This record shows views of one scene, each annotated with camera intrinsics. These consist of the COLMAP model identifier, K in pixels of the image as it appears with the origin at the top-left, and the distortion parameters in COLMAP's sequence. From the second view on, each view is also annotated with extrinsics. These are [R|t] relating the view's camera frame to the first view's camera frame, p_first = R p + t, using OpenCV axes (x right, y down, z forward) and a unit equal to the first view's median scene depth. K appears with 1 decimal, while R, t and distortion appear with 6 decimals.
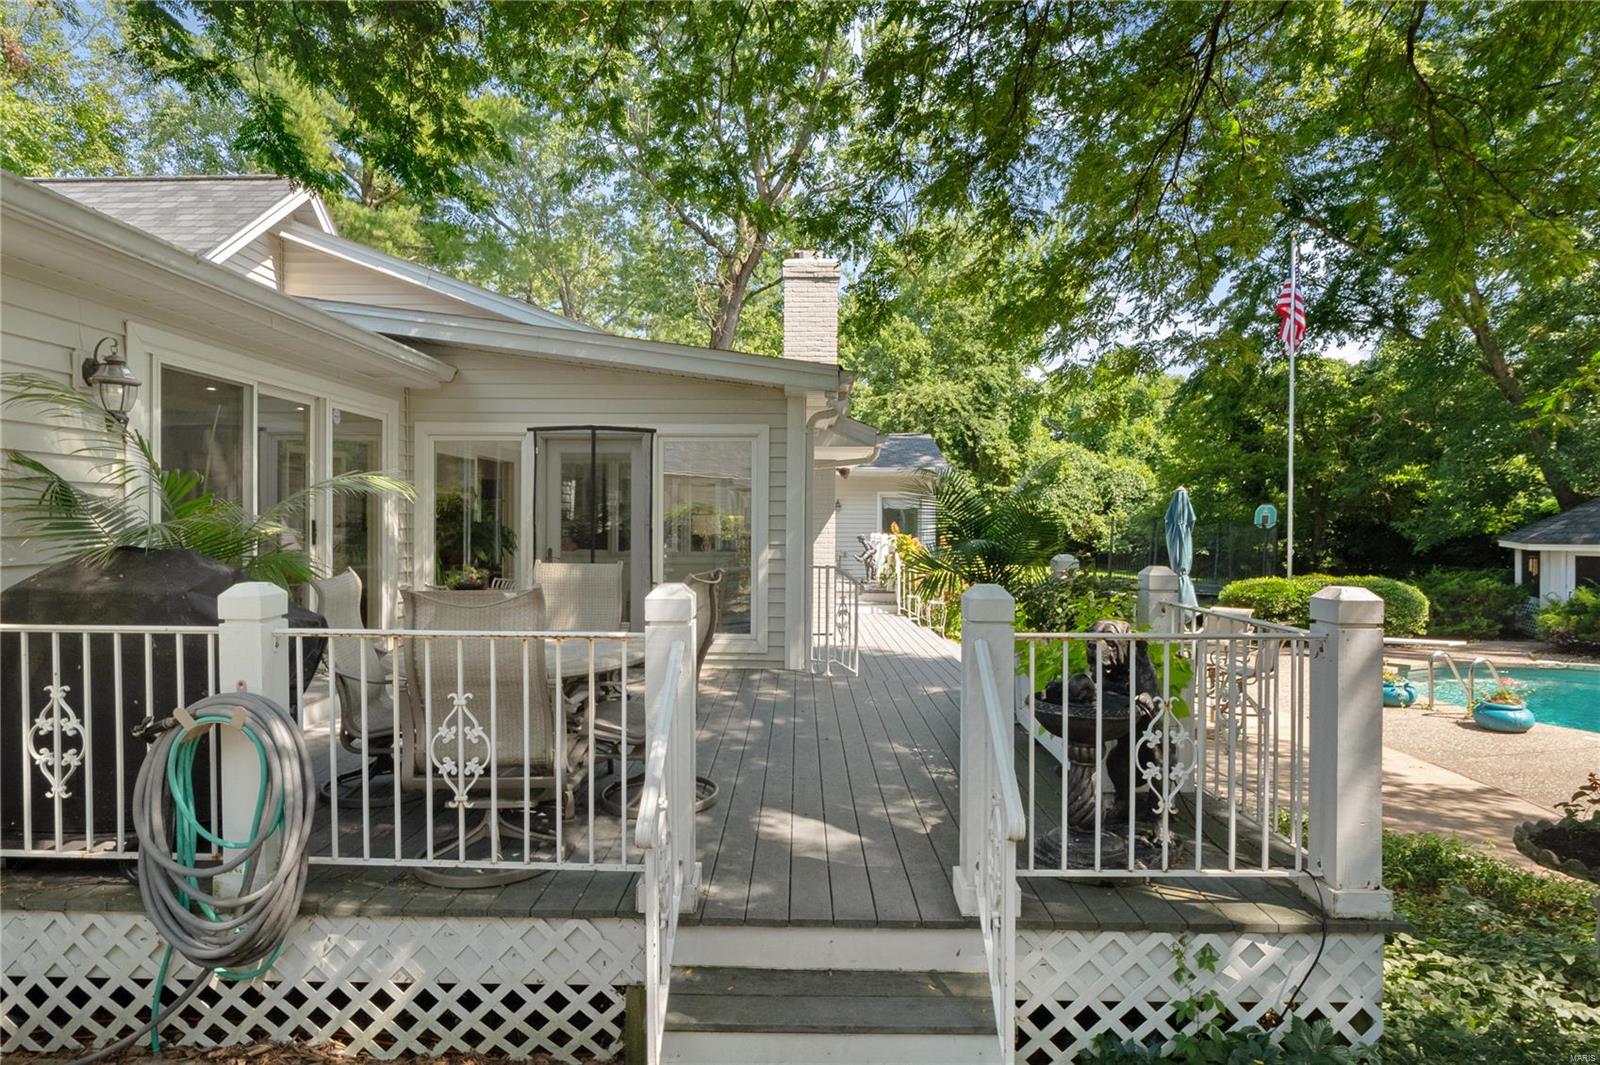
lens RADIAL K [[815.1, 0, 791.2], [0, 815.1, 498.8], [0, 0, 1]] dist [-0.008427, 0.000748]
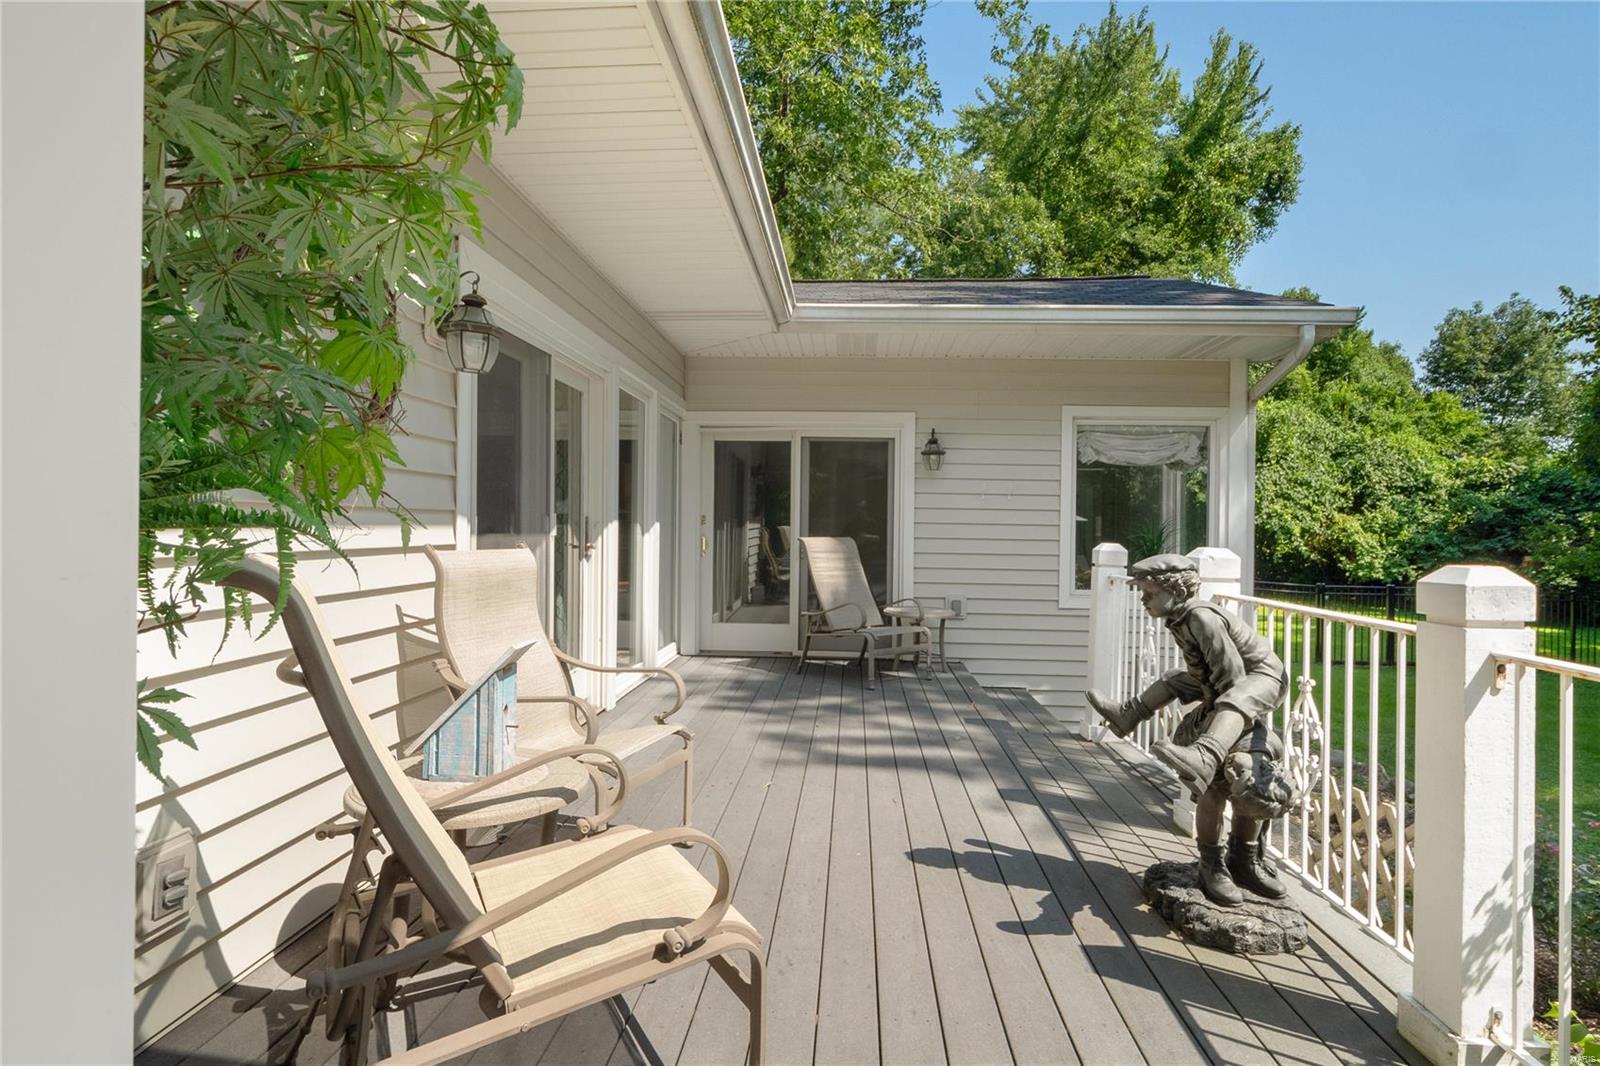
lens RADIAL K [[815.1, 0, 803.7], [0, 815.1, 529.2], [0, 0, 1]] dist [-0.008427, 0.000748]
pose [[0.998243, 0.008499, -0.058645, 0.016205], [-0.006746, 0.999526, 0.030026, 0.015640], [0.058872, -0.029578, 0.997827, 0.381456]]
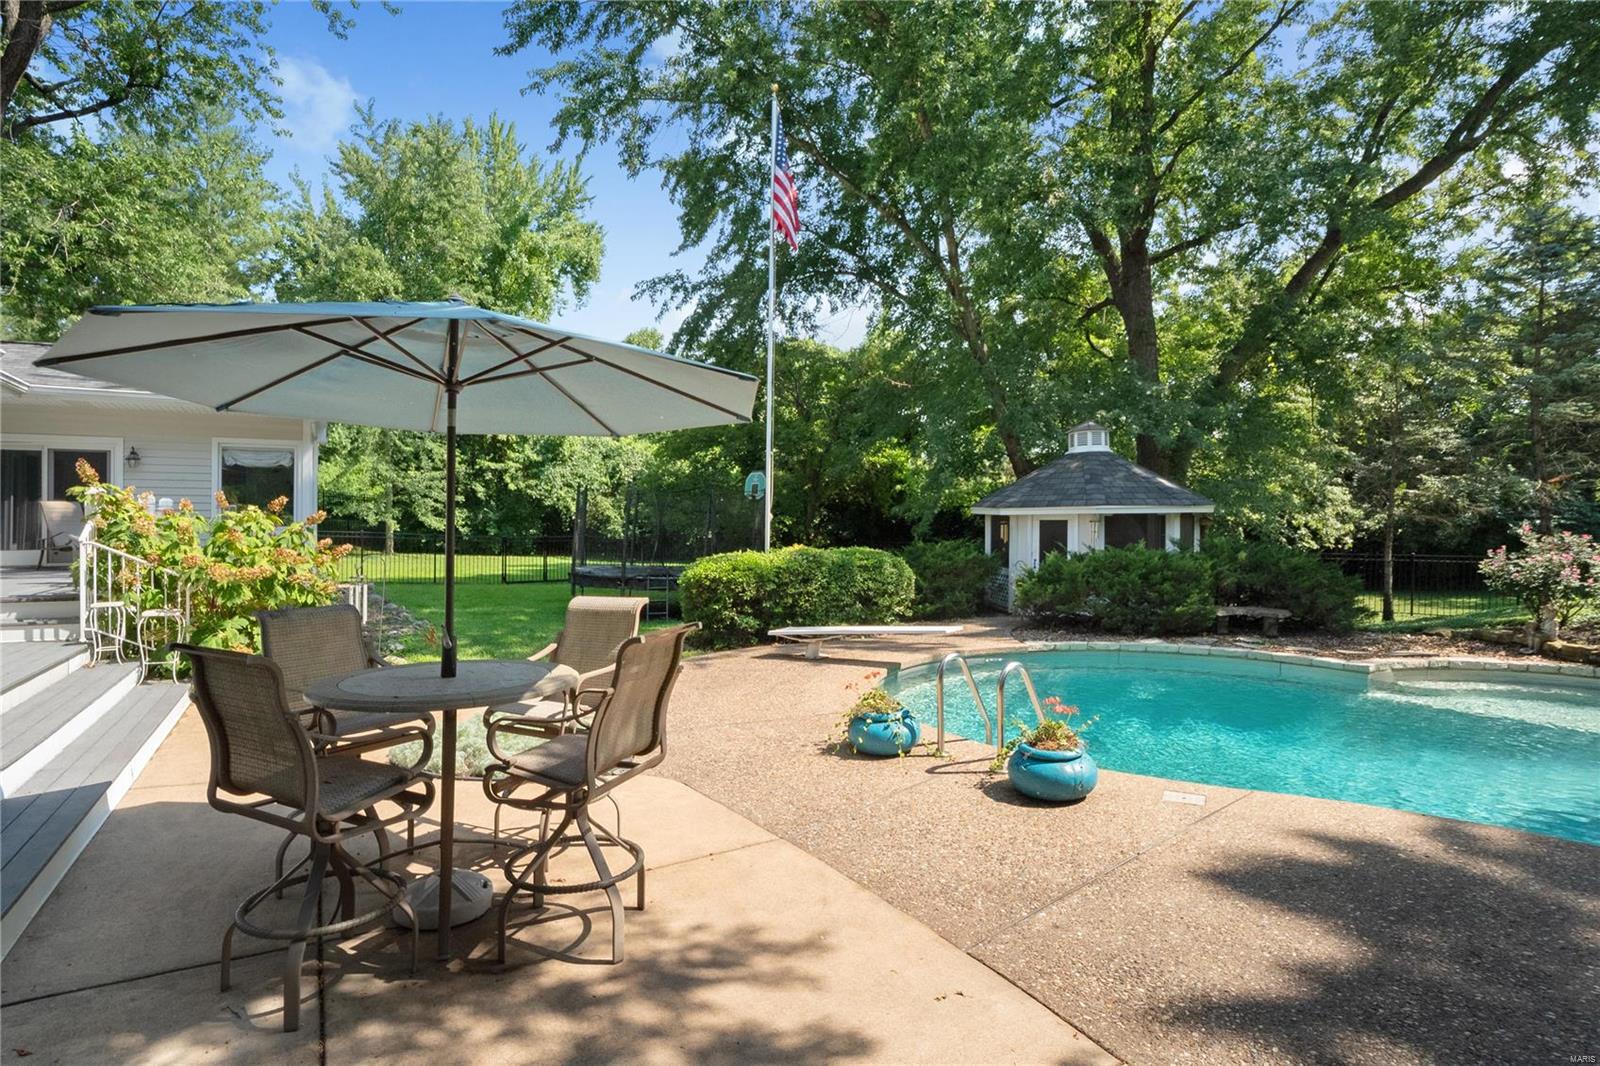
lens RADIAL K [[815.1, 0, 770.2], [0, 815.1, 512.7], [0, 0, 1]] dist [-0.008427, 0.000748]
pose [[0.870874, -0.000881, 0.491506, 0.094846], [-0.009716, 0.999772, 0.019007, 0.018326], [-0.491410, -0.021328, 0.870667, 0.132740]]
